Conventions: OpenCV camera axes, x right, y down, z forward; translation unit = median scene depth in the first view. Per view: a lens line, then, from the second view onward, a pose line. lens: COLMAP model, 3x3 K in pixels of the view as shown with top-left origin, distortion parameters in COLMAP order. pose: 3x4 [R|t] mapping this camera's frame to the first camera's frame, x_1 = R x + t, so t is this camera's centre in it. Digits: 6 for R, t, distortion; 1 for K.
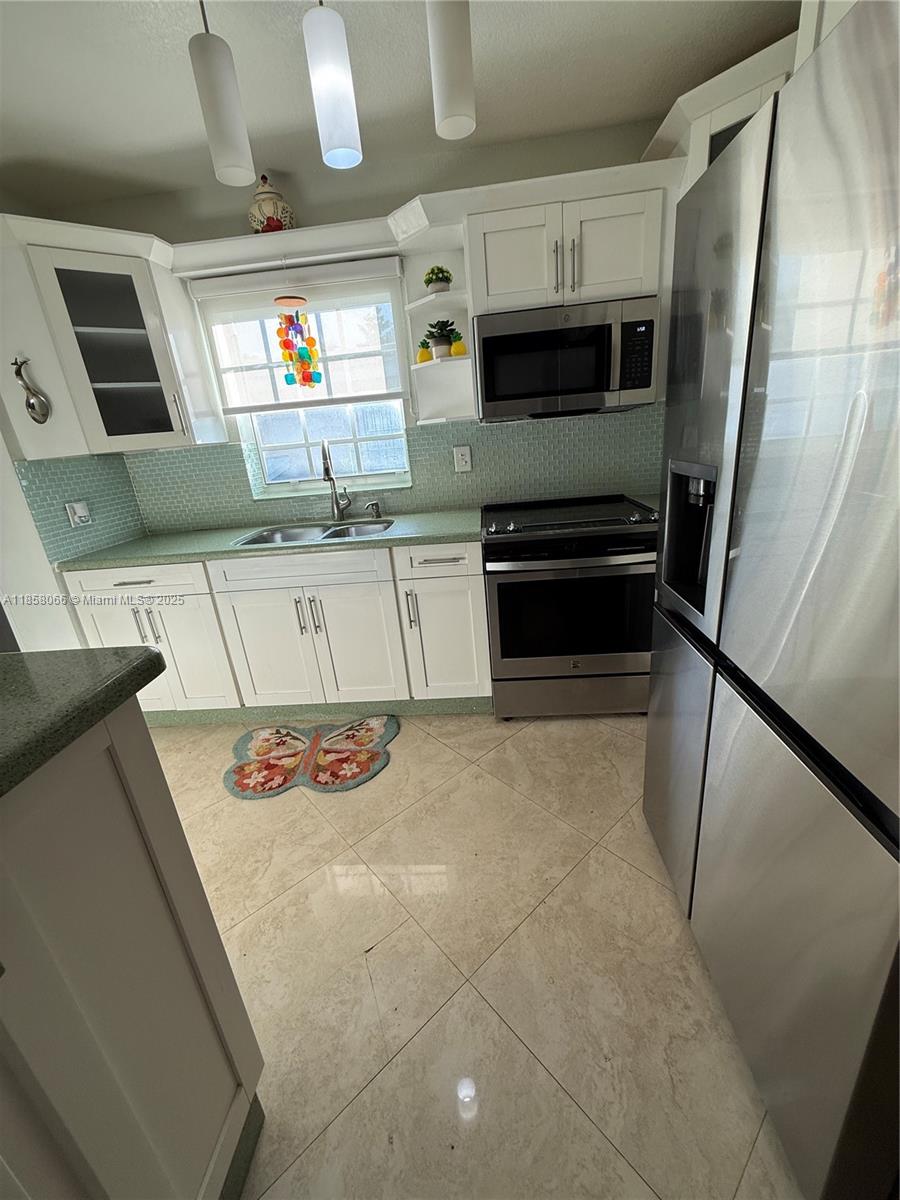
lens RADIAL K [[479.2, 0, 449.0], [0, 479.2, 597.5], [0, 0, 1]] dist [0.000597, -0.000036]
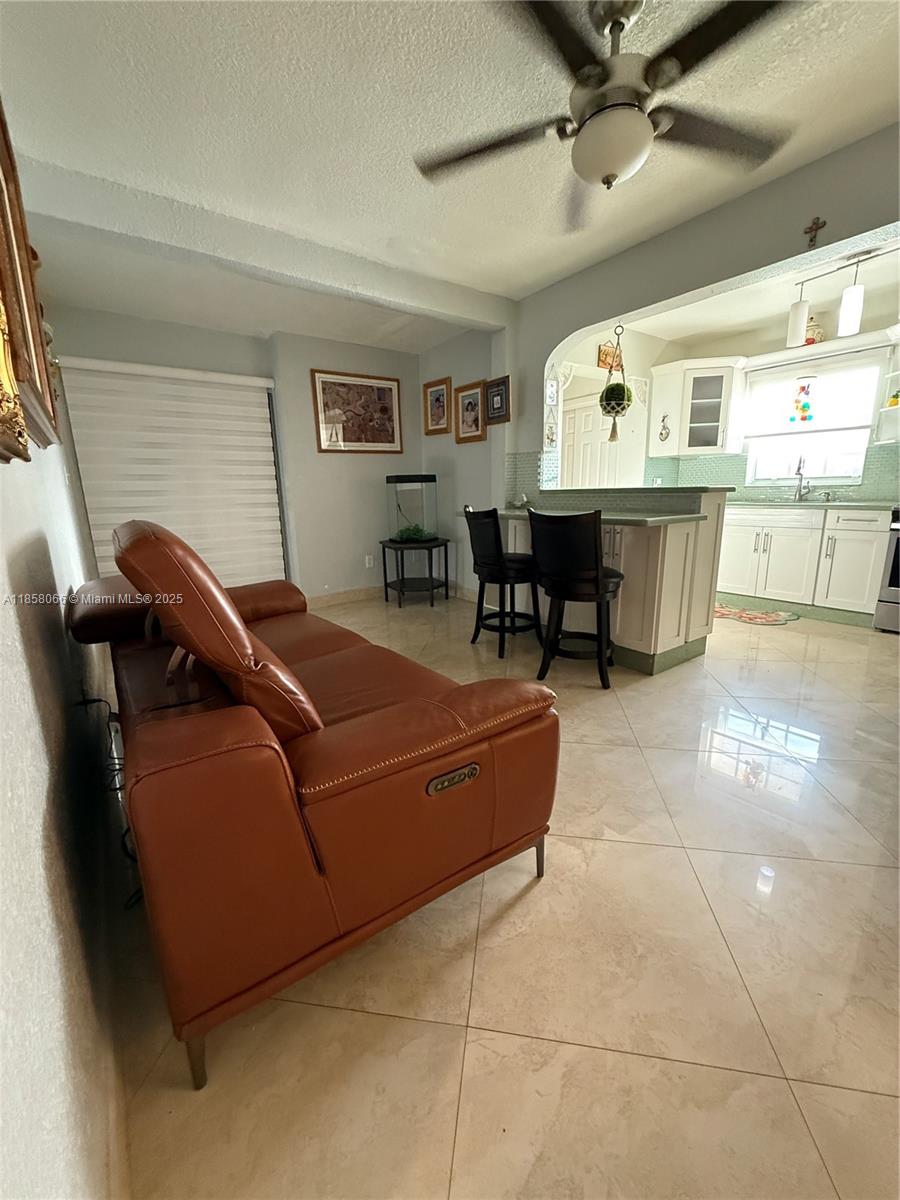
lens RADIAL K [[478.6, 0, 457.5], [0, 478.6, 592.7], [0, 0, 1]] dist [0.015199, 0.000053]
pose [[0.652366, 0.236686, -0.719998, 0.345130], [-0.290823, 0.955439, 0.050578, 0.491979], [0.699886, 0.176396, 0.692130, -1.140739]]
